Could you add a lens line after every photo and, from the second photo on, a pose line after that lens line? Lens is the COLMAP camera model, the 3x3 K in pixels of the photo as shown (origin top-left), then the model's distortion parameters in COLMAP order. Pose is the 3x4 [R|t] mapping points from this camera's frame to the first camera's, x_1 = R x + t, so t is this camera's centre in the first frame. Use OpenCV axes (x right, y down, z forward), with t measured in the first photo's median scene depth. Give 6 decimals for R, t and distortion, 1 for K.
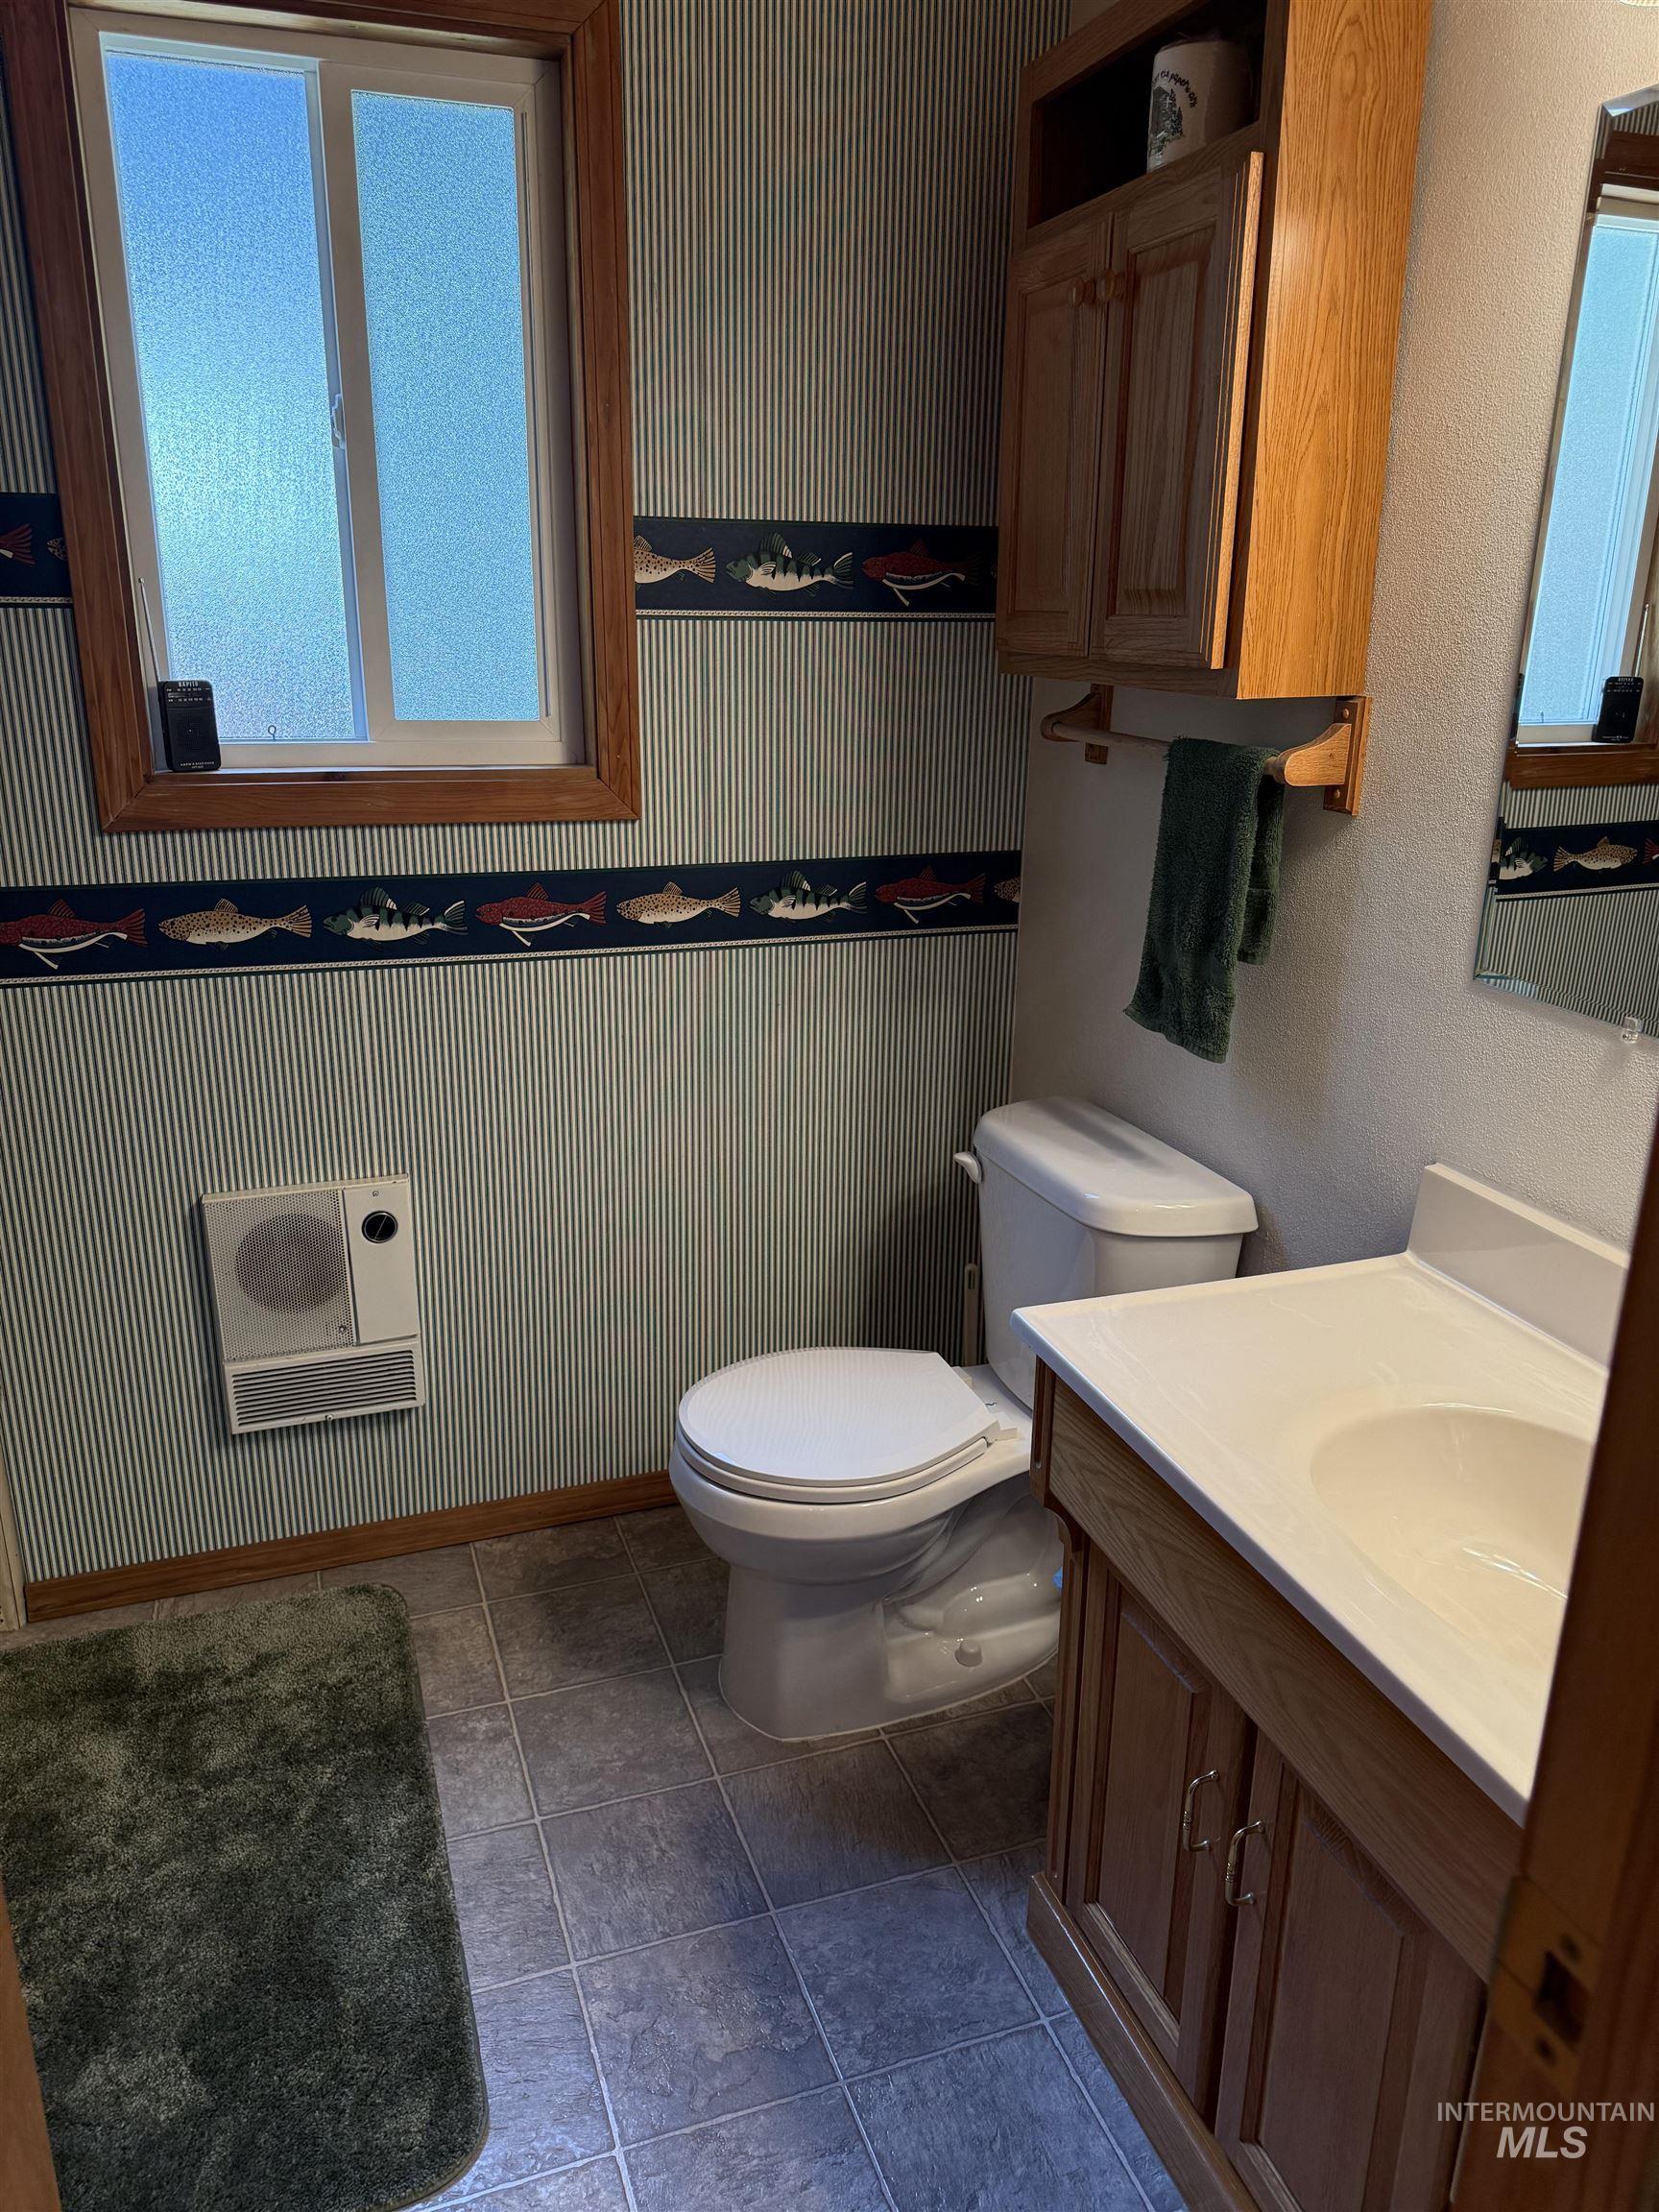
lens RADIAL K [[1594.2, 0, 829.5], [0, 1594.2, 1106.0], [0, 0, 1]] dist [0.078042, -0.089875]
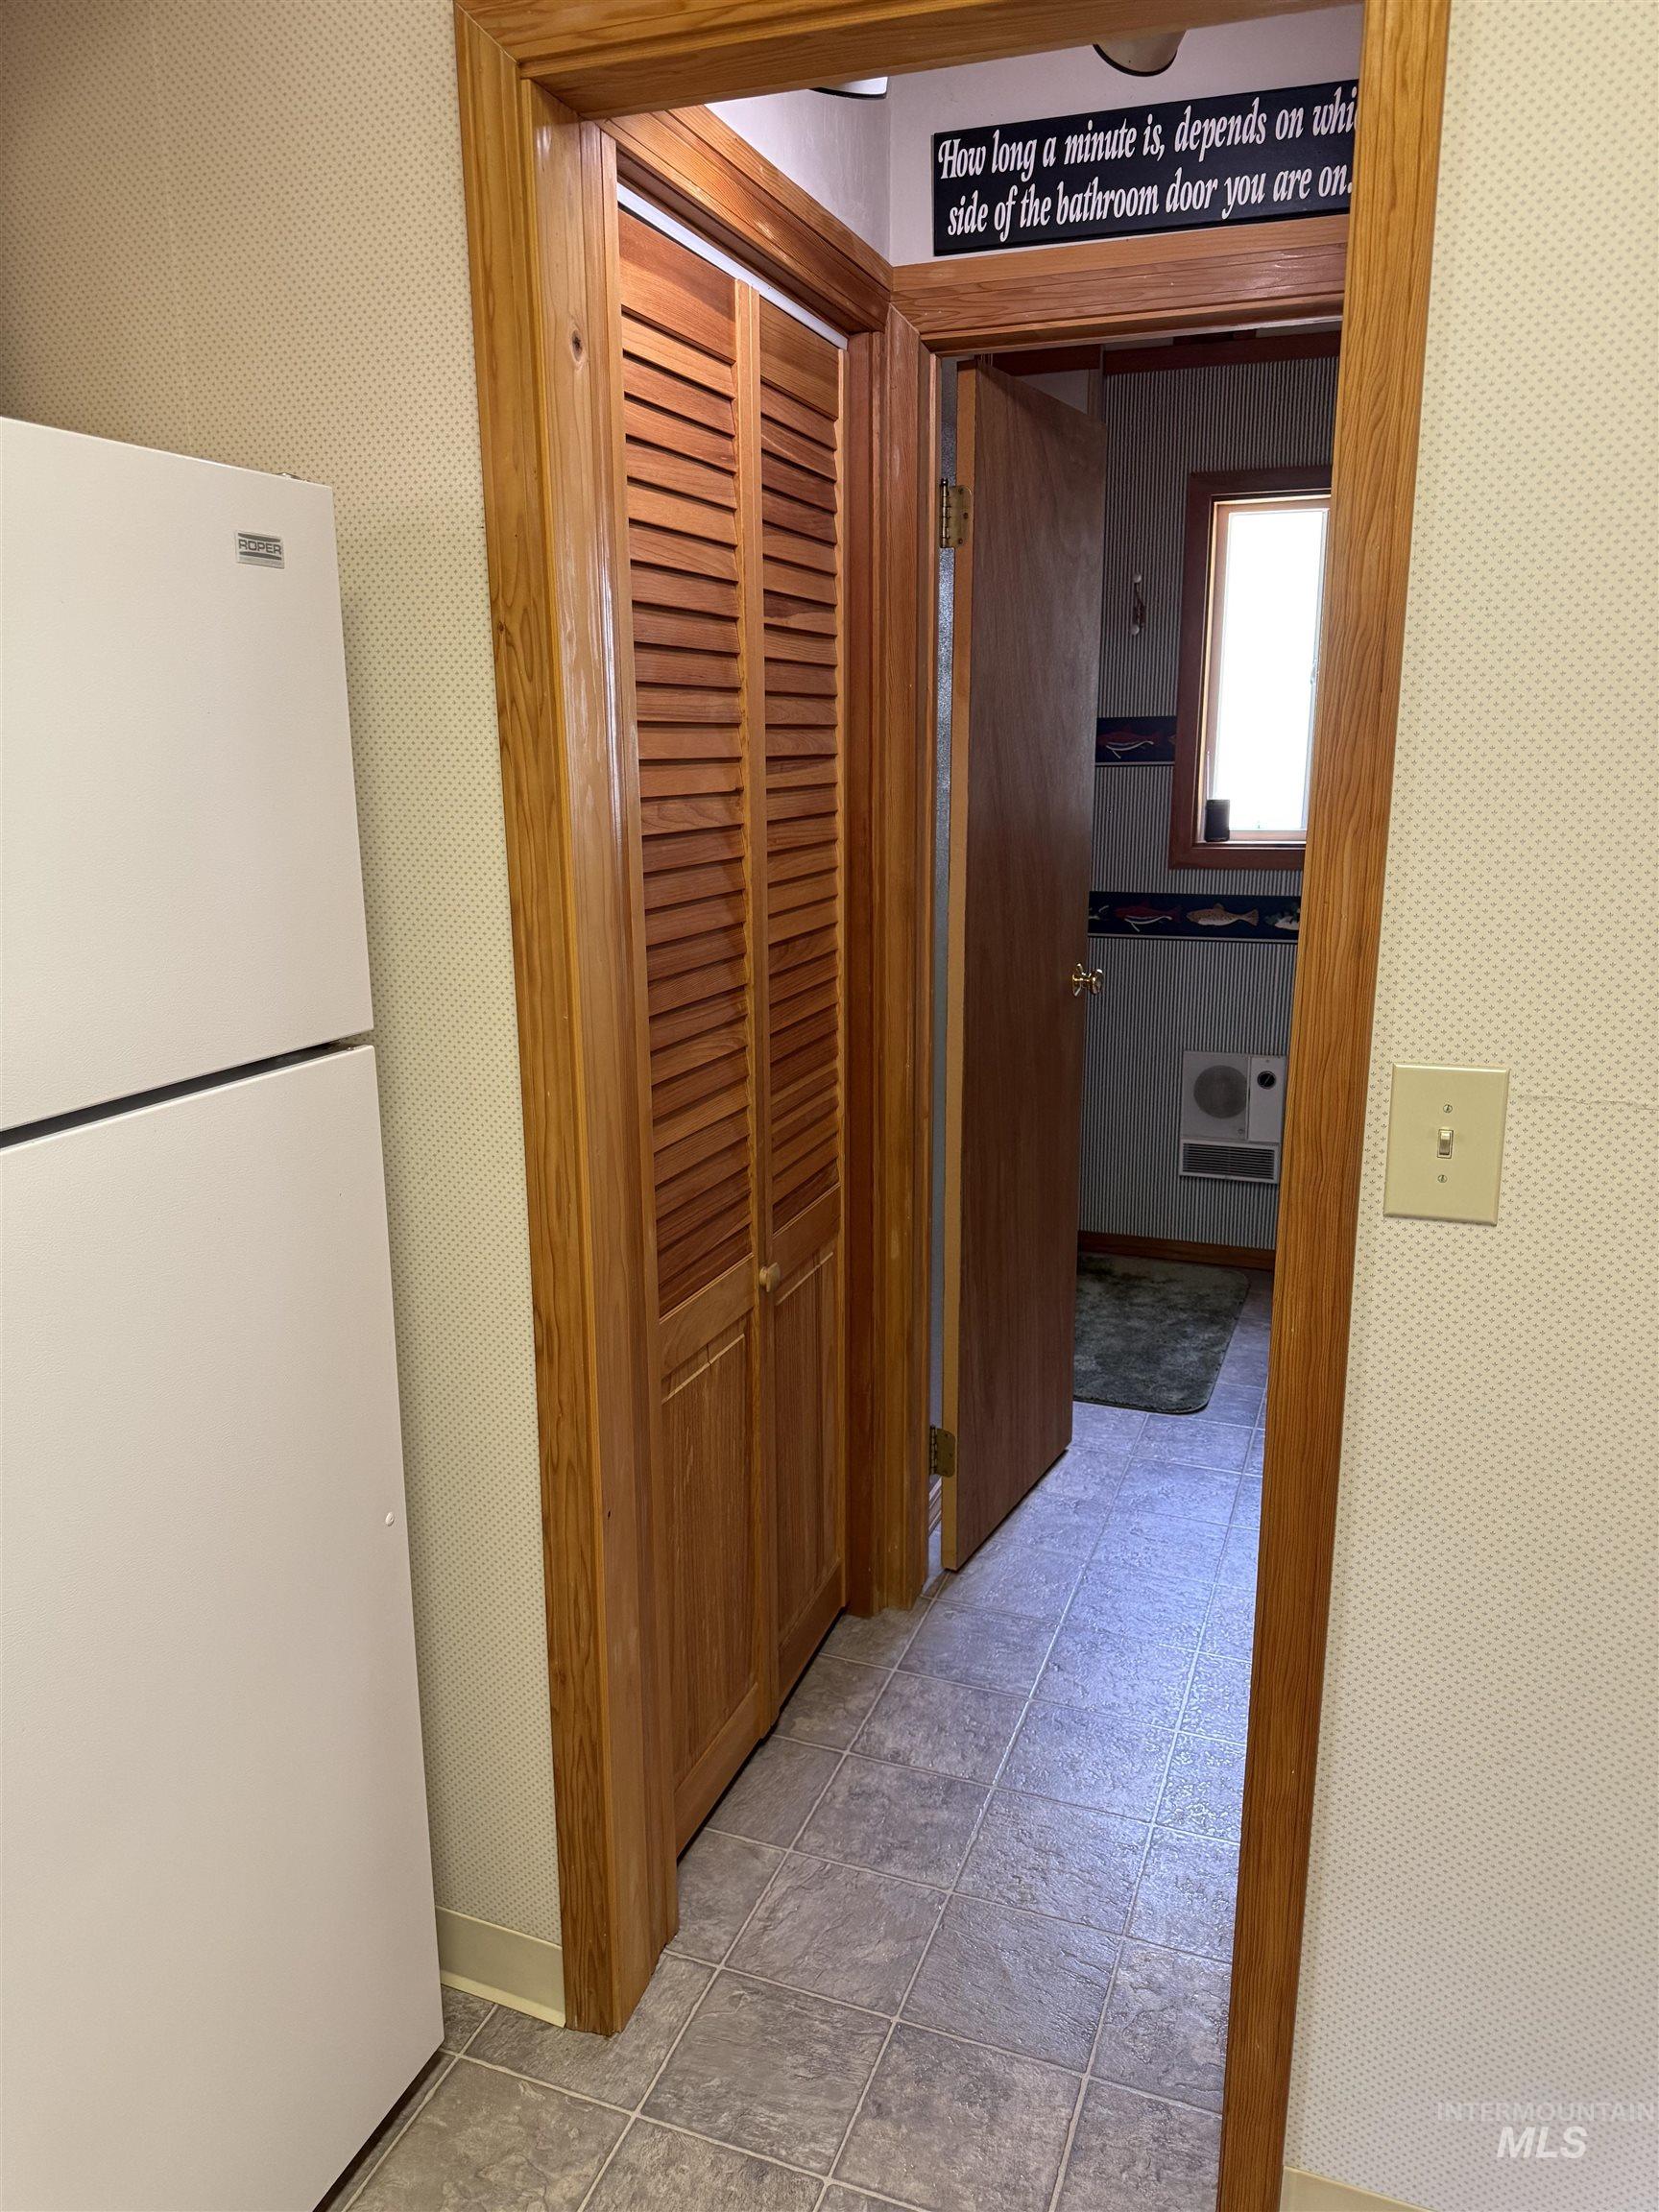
lens RADIAL K [[1567.1, 0, 829.5], [0, 1567.1, 1106.0], [0, 0, 1]] dist [0.049926, -0.043642]
pose [[0.767303, 0.124854, -0.629013, 0.530165], [-0.188992, 0.981327, -0.035756, 0.286615], [0.612804, 0.146314, 0.776572, -0.811337]]
